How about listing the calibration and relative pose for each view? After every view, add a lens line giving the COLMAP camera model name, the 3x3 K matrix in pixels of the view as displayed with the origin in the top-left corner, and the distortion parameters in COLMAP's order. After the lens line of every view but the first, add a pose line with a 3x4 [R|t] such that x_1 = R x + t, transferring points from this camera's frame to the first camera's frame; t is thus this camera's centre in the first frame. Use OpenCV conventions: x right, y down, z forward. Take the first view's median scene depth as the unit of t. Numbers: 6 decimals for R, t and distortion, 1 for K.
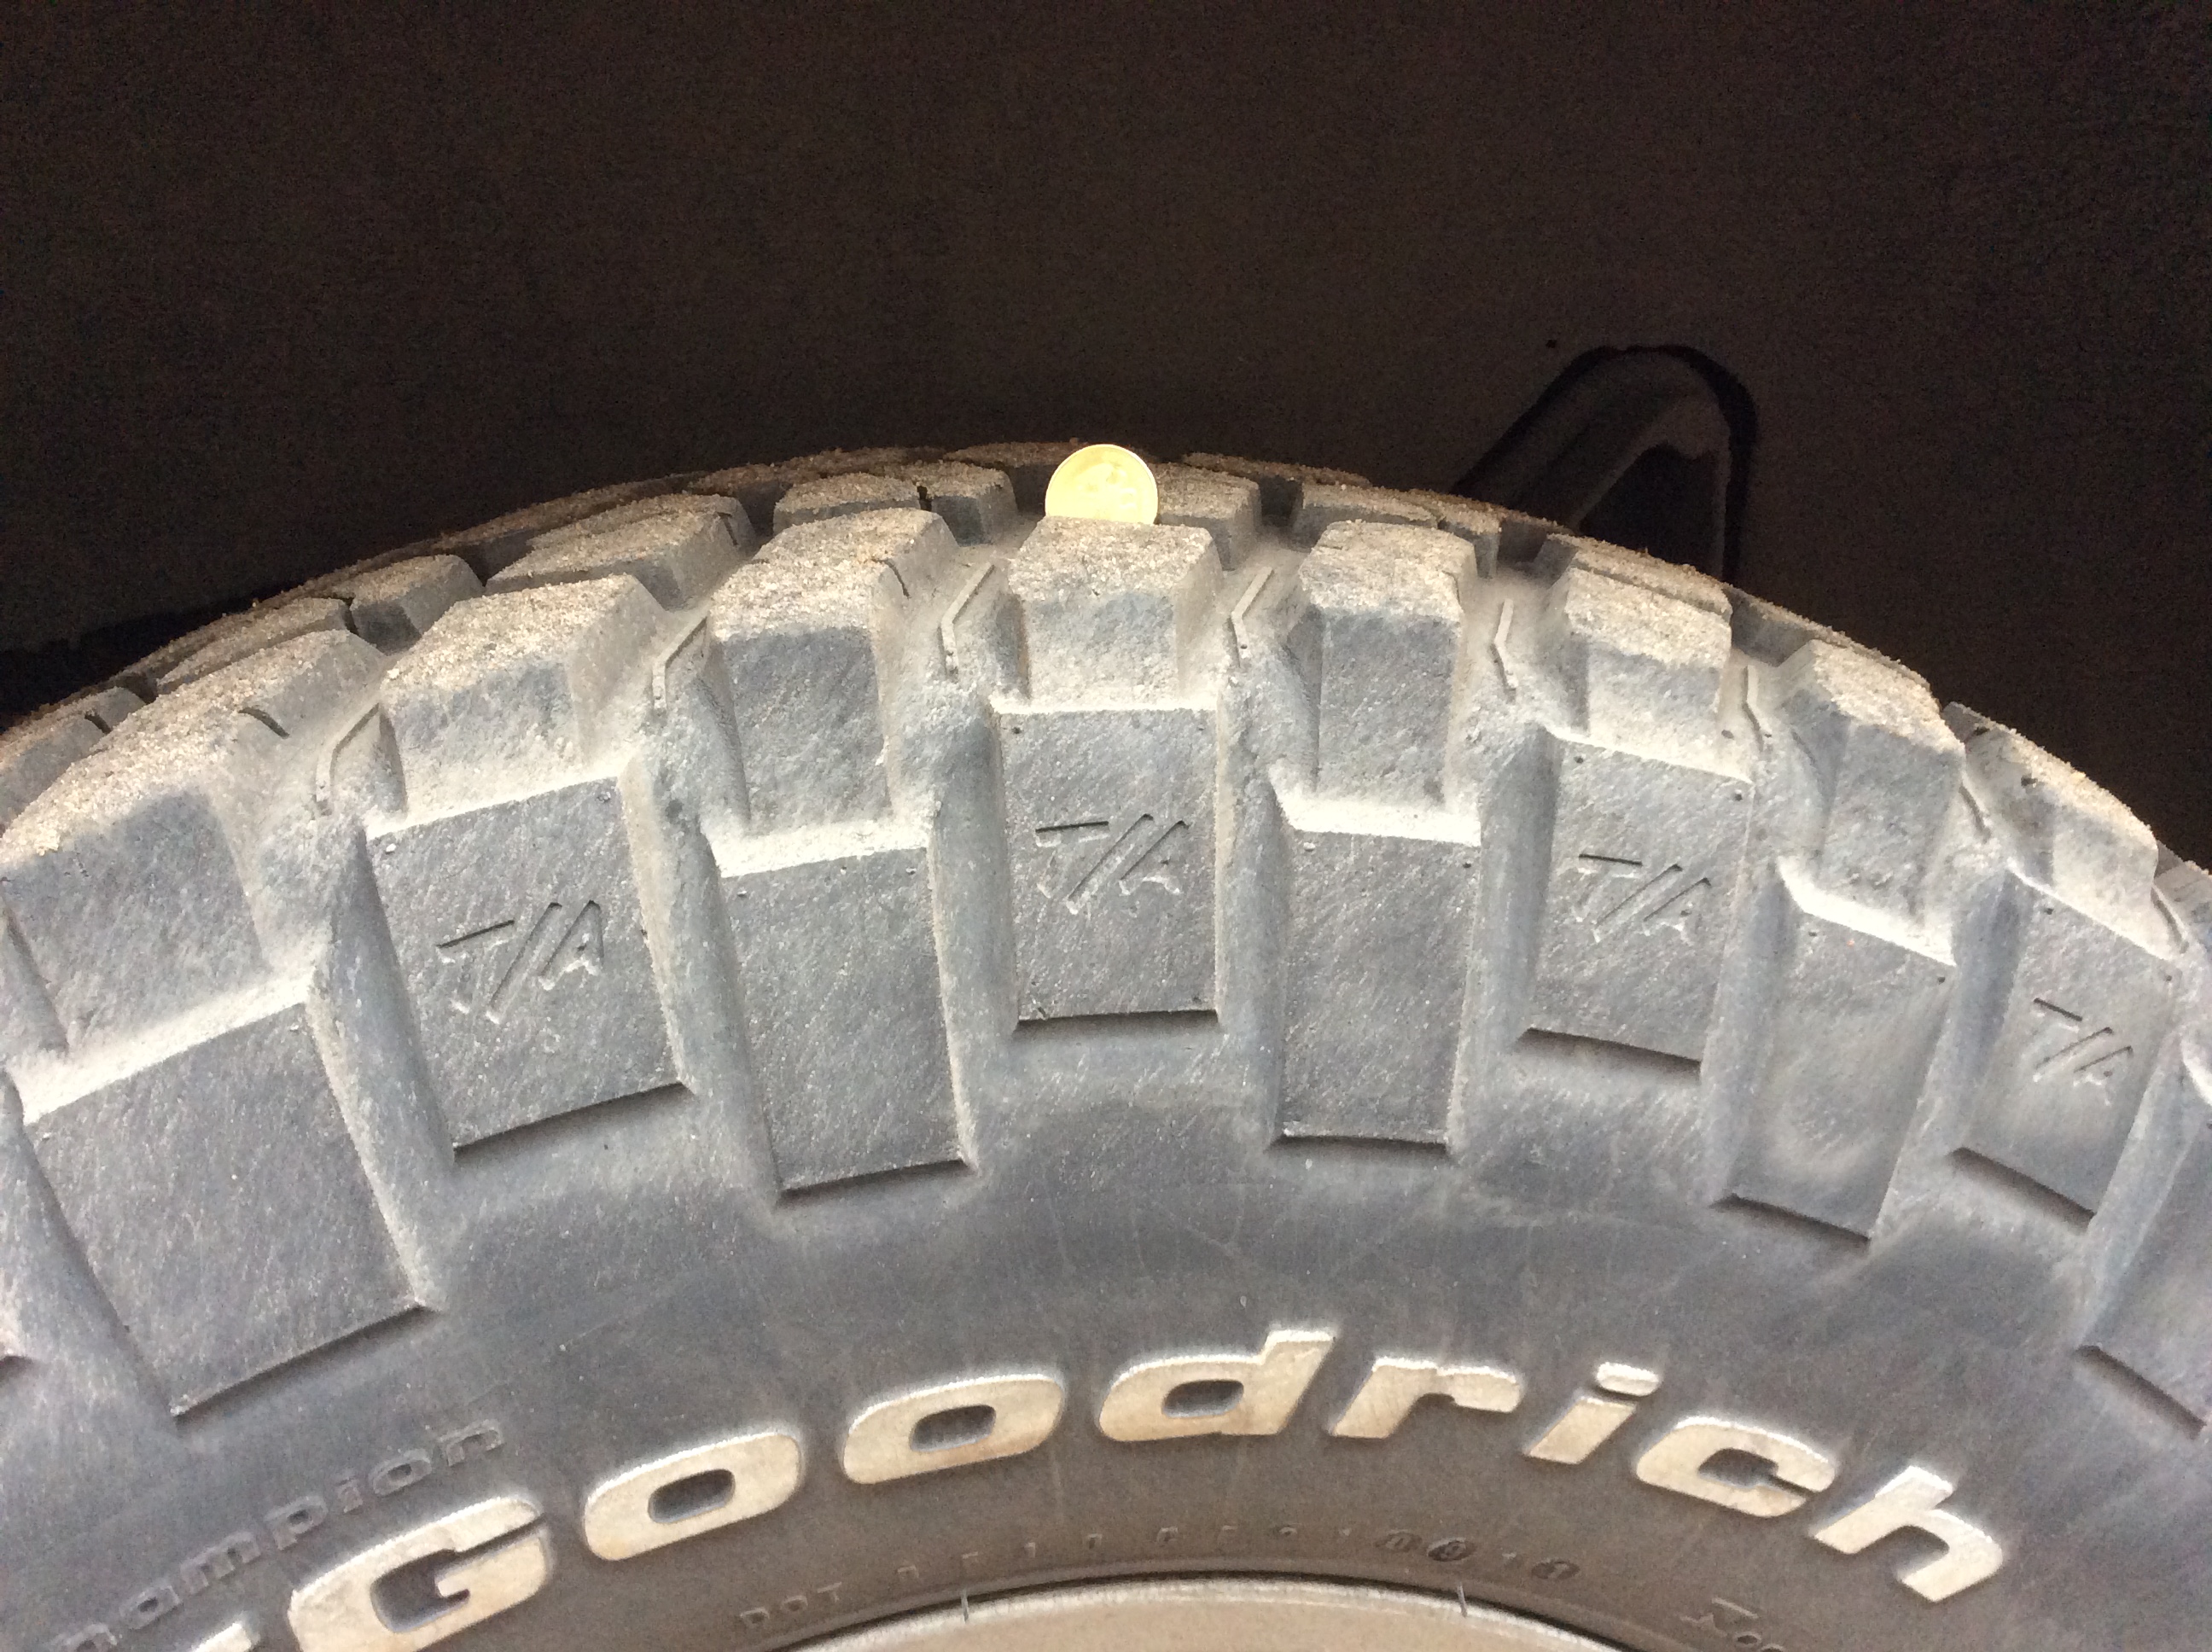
lens RADIAL K [[1994.7, 0, 1106.0], [0, 1994.7, 826.0], [0, 0, 1]] dist [0.146983, -0.294777]
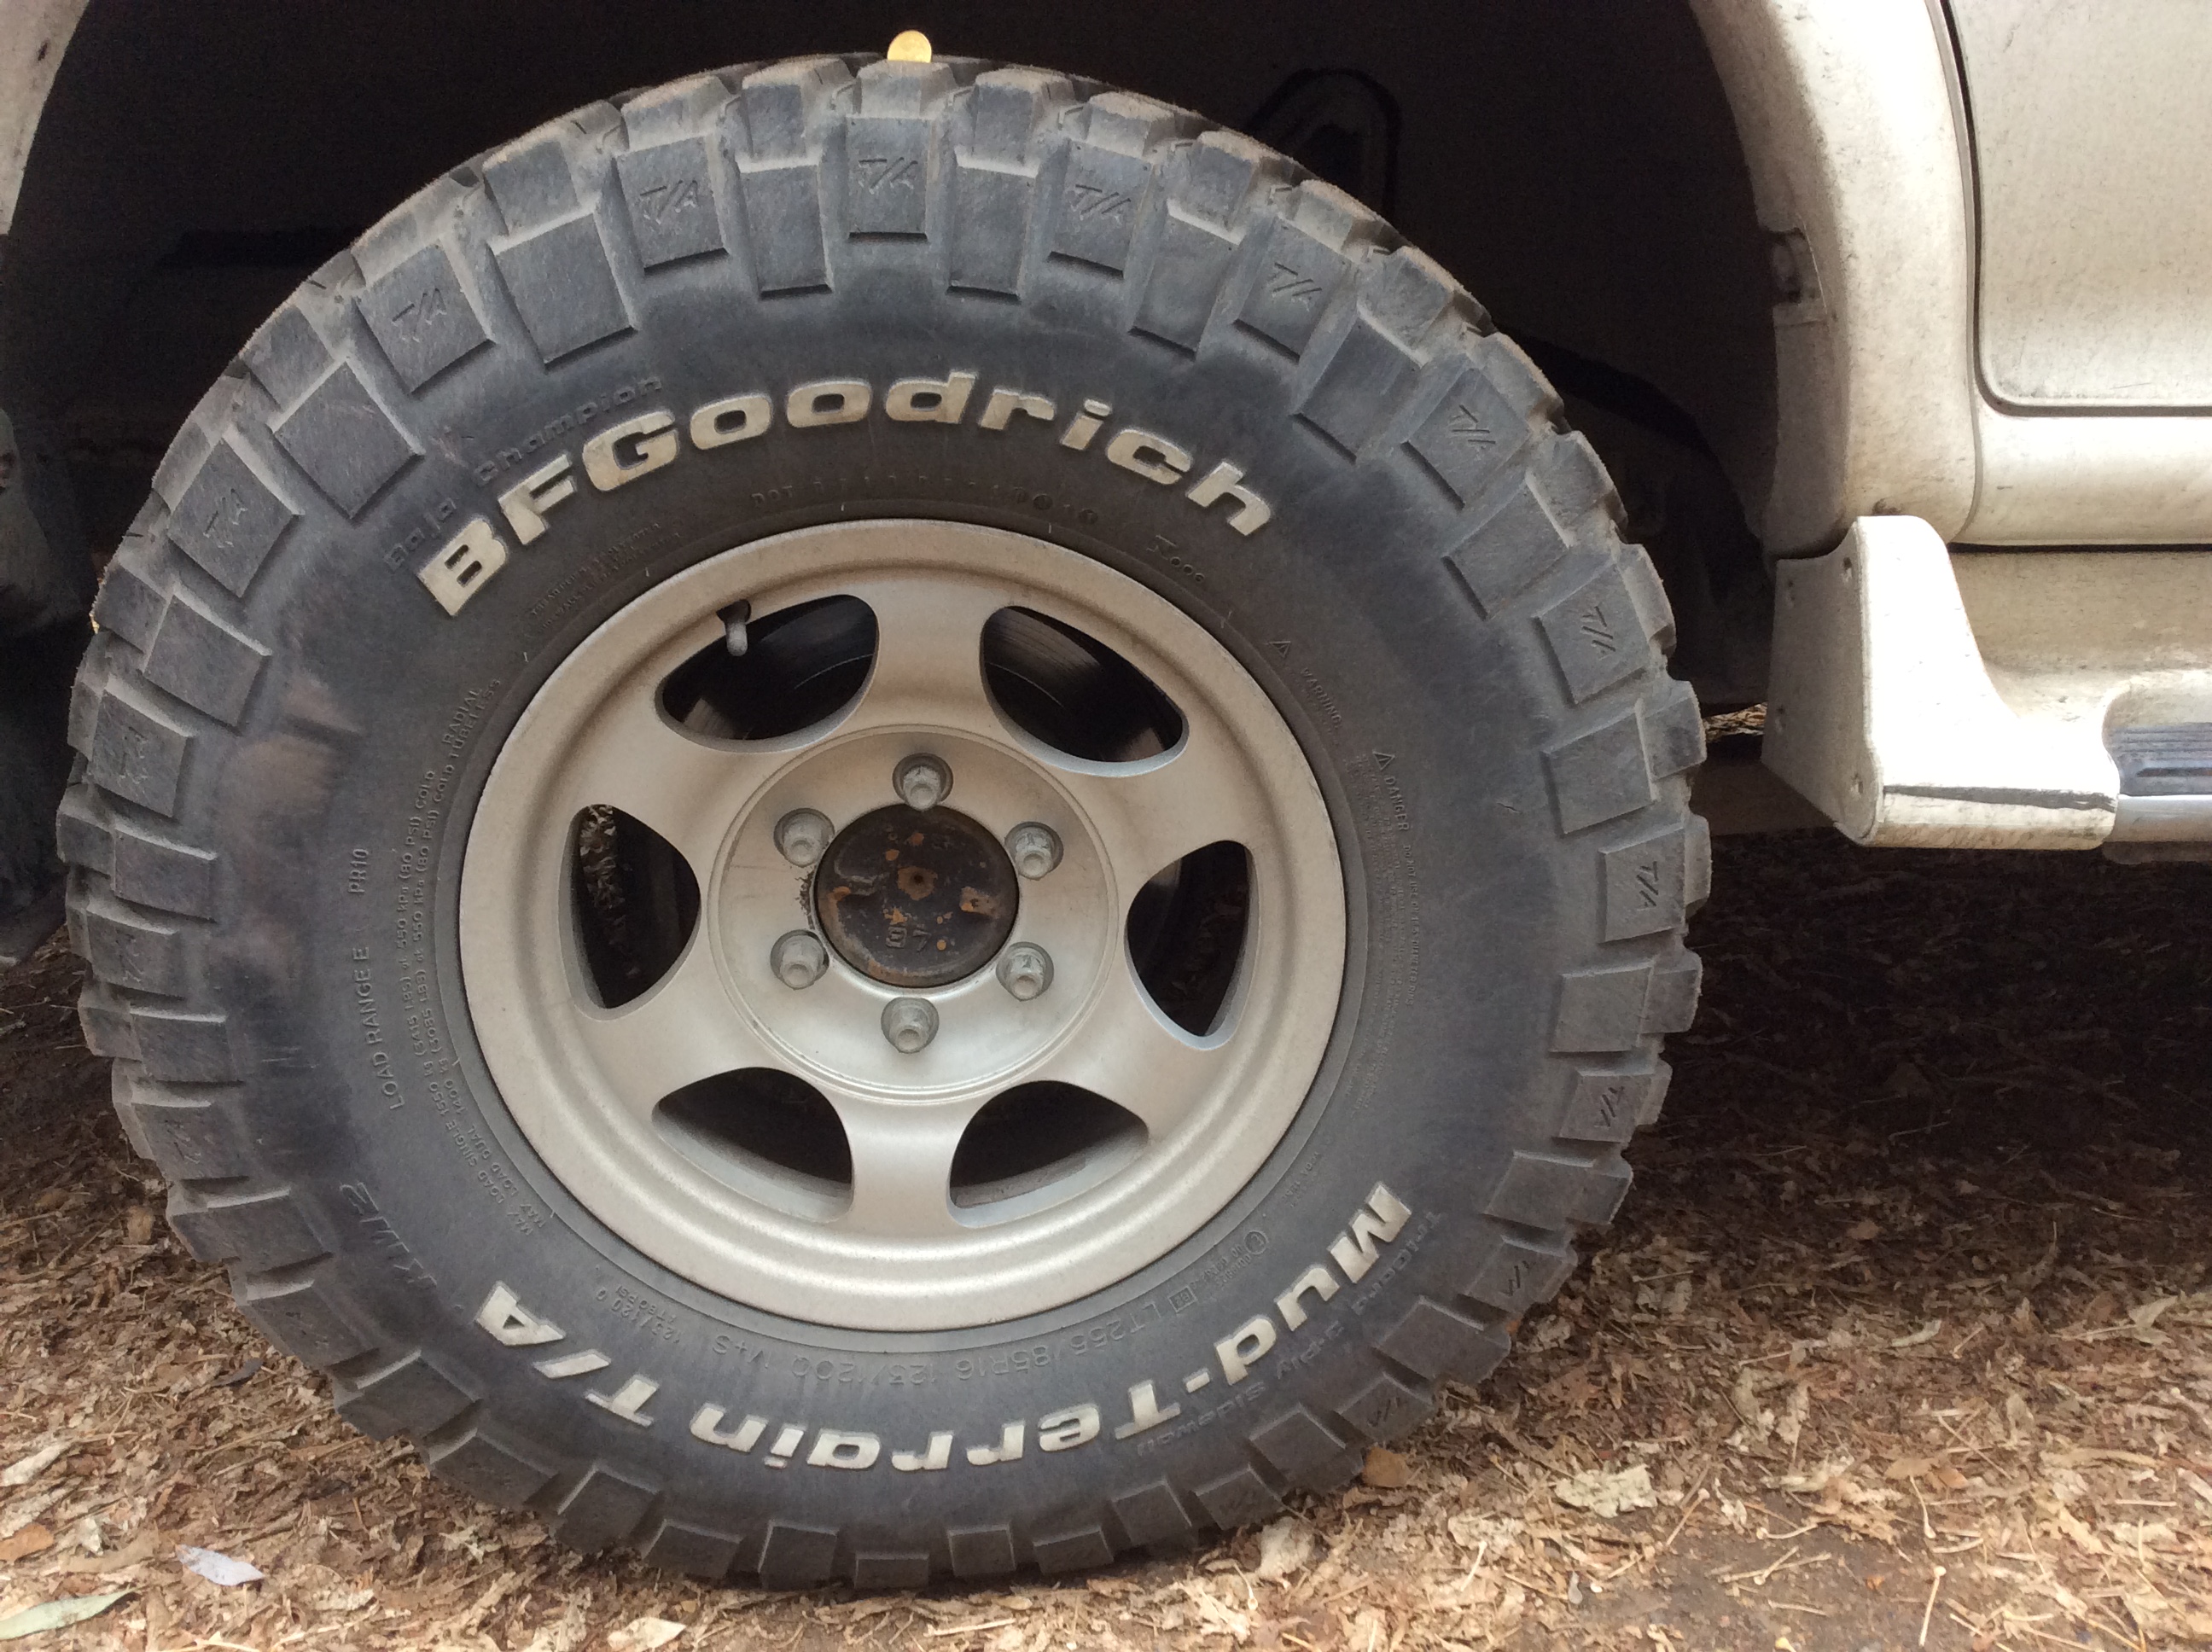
lens RADIAL K [[1994.7, 0, 1106.0], [0, 1994.7, 826.0], [0, 0, 1]] dist [0.146983, -0.294777]
pose [[0.994620, 0.036919, -0.096791, 0.567223], [-0.034077, 0.998943, 0.030850, 0.767814], [0.097828, -0.027386, 0.994827, -1.612739]]
